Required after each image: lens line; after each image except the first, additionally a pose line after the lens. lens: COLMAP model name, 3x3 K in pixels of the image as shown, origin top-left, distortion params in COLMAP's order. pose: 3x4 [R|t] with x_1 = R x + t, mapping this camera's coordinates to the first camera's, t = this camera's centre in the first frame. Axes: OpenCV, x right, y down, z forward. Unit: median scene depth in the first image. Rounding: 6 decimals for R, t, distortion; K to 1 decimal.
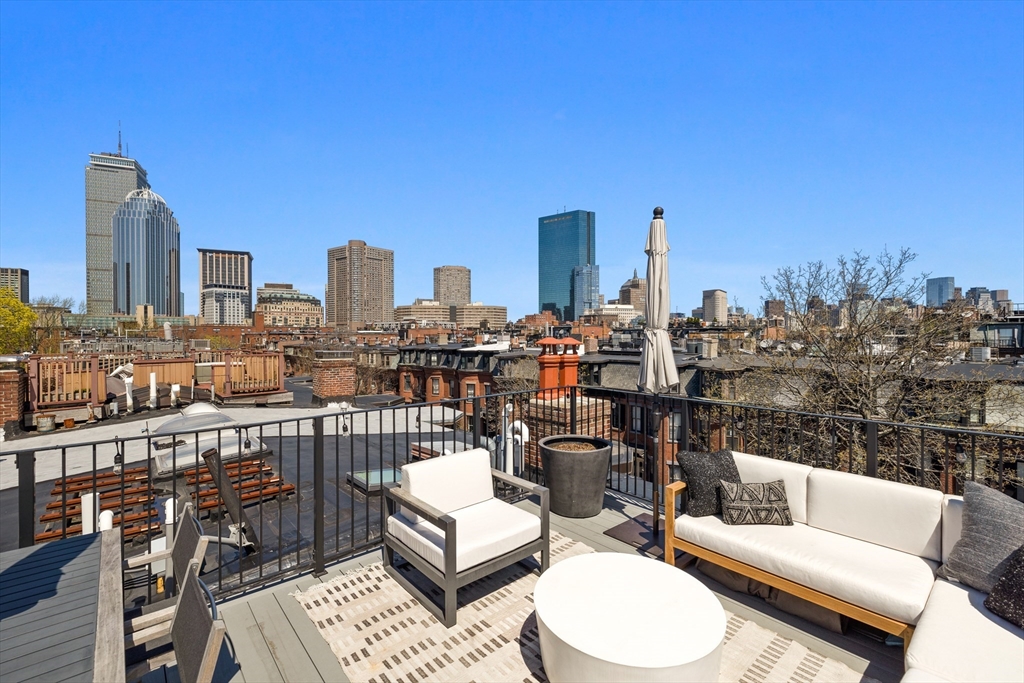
lens RADIAL K [[444.5, 0, 513.5], [0, 444.5, 337.9], [0, 0, 1]] dist [0.001529, 0.000403]
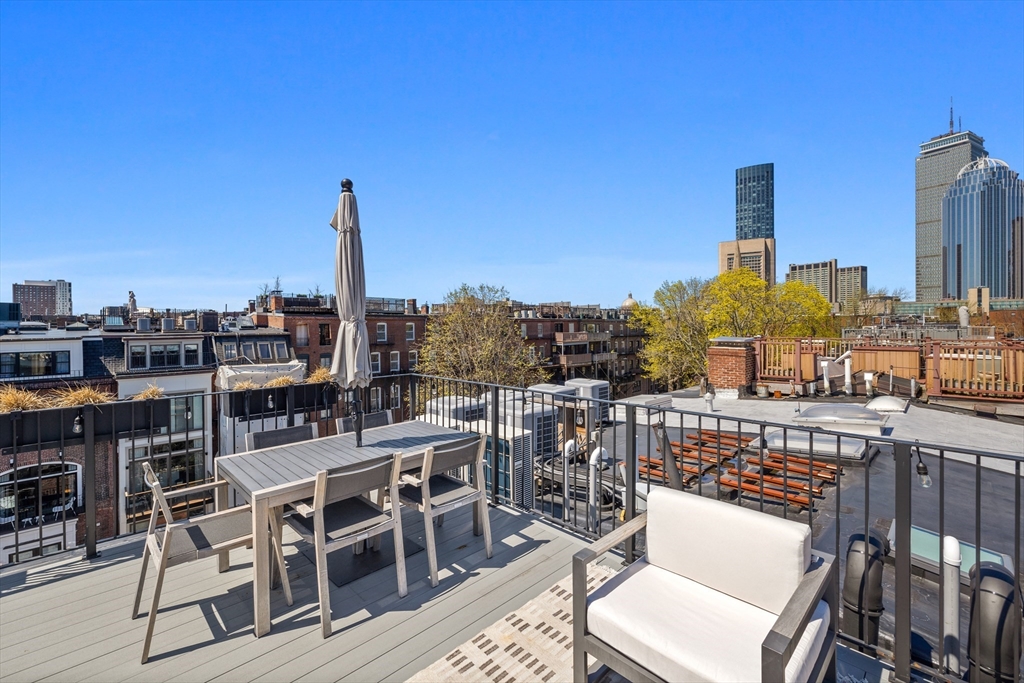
lens RADIAL K [[434.1, 0, 509.4], [0, 434.1, 329.4], [0, 0, 1]] dist [0.000176, 0.000272]
pose [[0.050015, 0.012664, -0.998668, 0.118592], [-0.000738, 0.999920, 0.012643, -0.000514], [0.998748, 0.000104, 0.050020, 0.161528]]
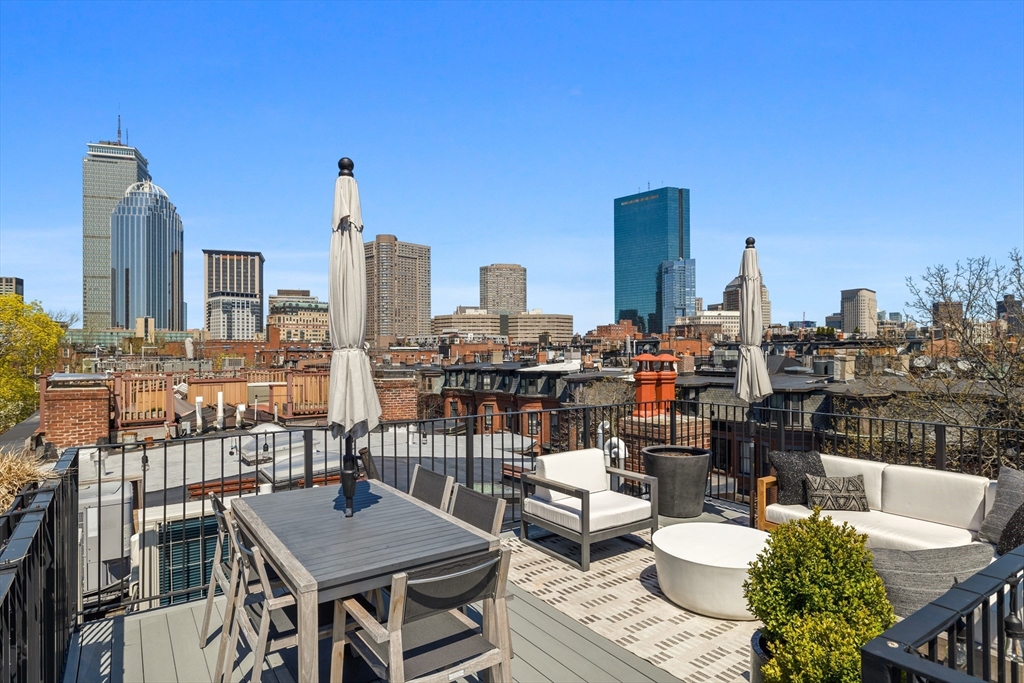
lens RADIAL K [[572.5, 0, 515.7], [0, 572.5, 351.4], [0, 0, 1]] dist [0.001217, 0.000222]
pose [[0.993452, -0.003006, -0.114214, -0.029174], [0.002199, 0.999972, -0.007191, 0.000969], [0.114232, 0.006893, 0.993430, -0.139757]]
